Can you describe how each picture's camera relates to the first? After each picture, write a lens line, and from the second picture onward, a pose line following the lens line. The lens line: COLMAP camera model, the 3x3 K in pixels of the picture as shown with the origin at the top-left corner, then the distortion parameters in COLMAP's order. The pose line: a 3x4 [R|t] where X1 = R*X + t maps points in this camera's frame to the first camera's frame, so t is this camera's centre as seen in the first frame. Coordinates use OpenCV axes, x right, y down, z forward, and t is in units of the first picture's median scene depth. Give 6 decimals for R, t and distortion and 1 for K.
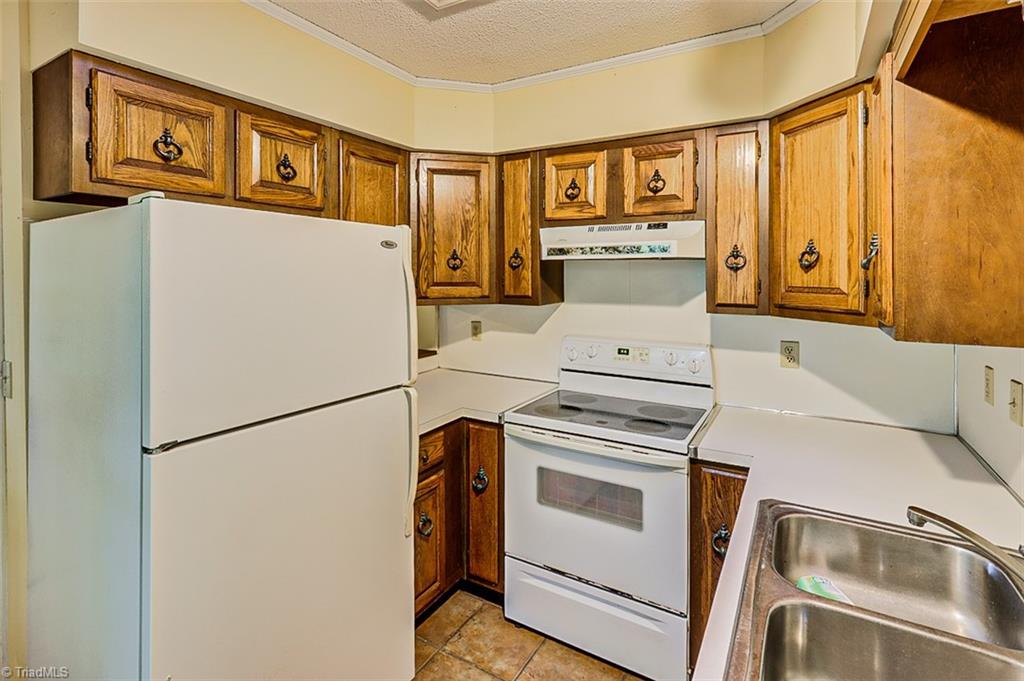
lens RADIAL K [[519.8, 0, 526.2], [0, 519.8, 275.8], [0, 0, 1]] dist [0.003075, 0.004150]
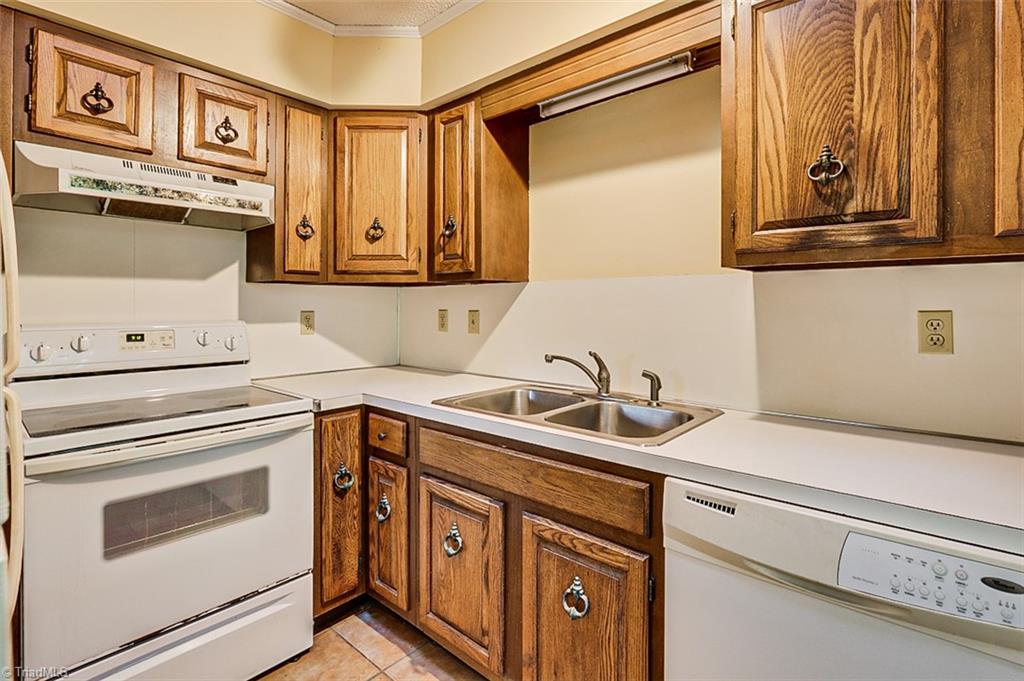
lens RADIAL K [[494.8, 0, 504.1], [0, 494.8, 308.2], [0, 0, 1]] dist [-0.013980, 0.005505]
pose [[0.196239, -0.011718, 0.980486, -0.478294], [0.015042, 0.999847, 0.008938, 0.120694], [-0.980441, 0.012995, 0.196385, 0.378265]]
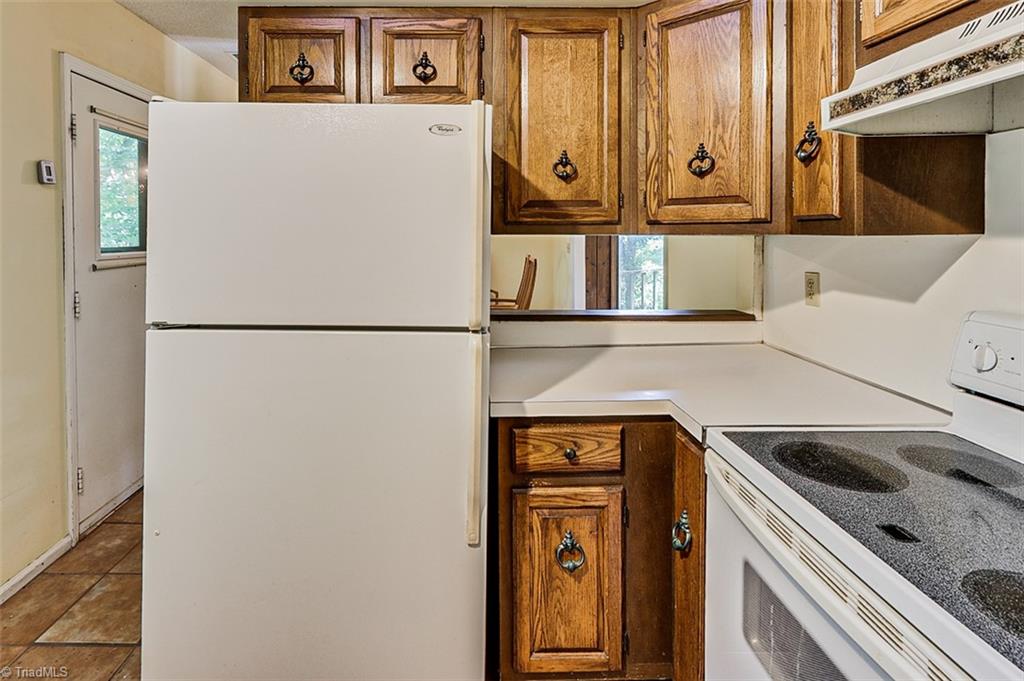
lens RADIAL K [[526.0, 0, 467.2], [0, 526.0, 244.7], [0, 0, 1]] dist [0.002434, 0.001979]
pose [[0.487603, 0.014458, -0.872946, 0.307574], [-0.006006, 0.999895, 0.013205, 0.070606], [0.873045, -0.001196, 0.487638, 0.524146]]
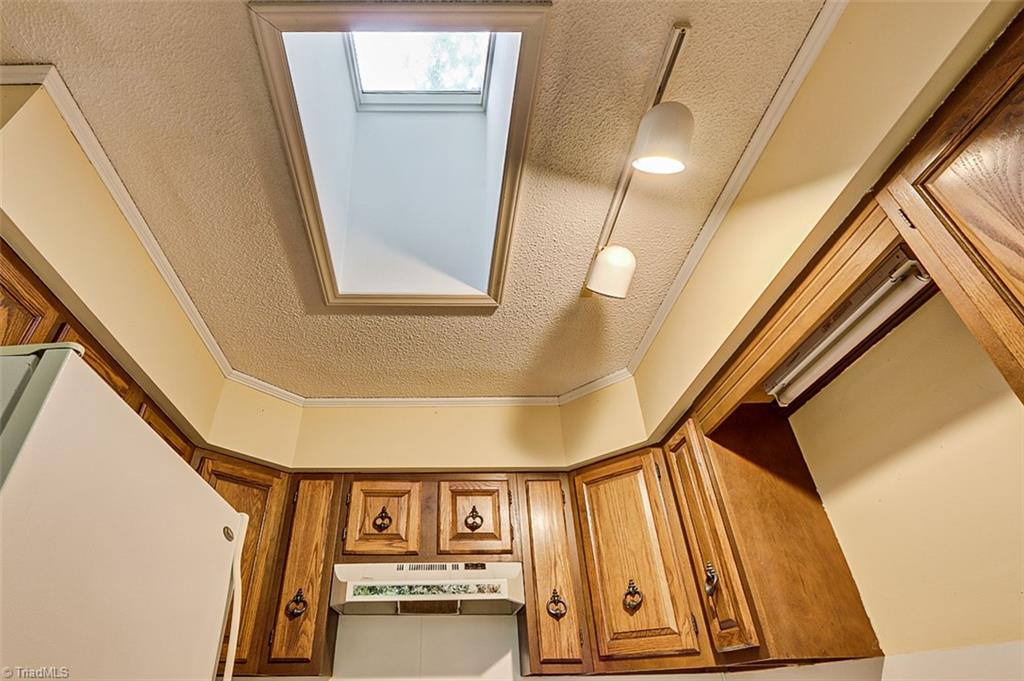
lens RADIAL K [[522.1, 0, 458.8], [0, 522.1, 331.7], [0, 0, 1]] dist [-0.017100, 0.003100]
pose [[0.854600, 0.290799, 0.430227, -0.305453], [0.020620, 0.808838, -0.587670, 0.114797], [-0.518877, 0.511094, 0.685237, 0.151841]]
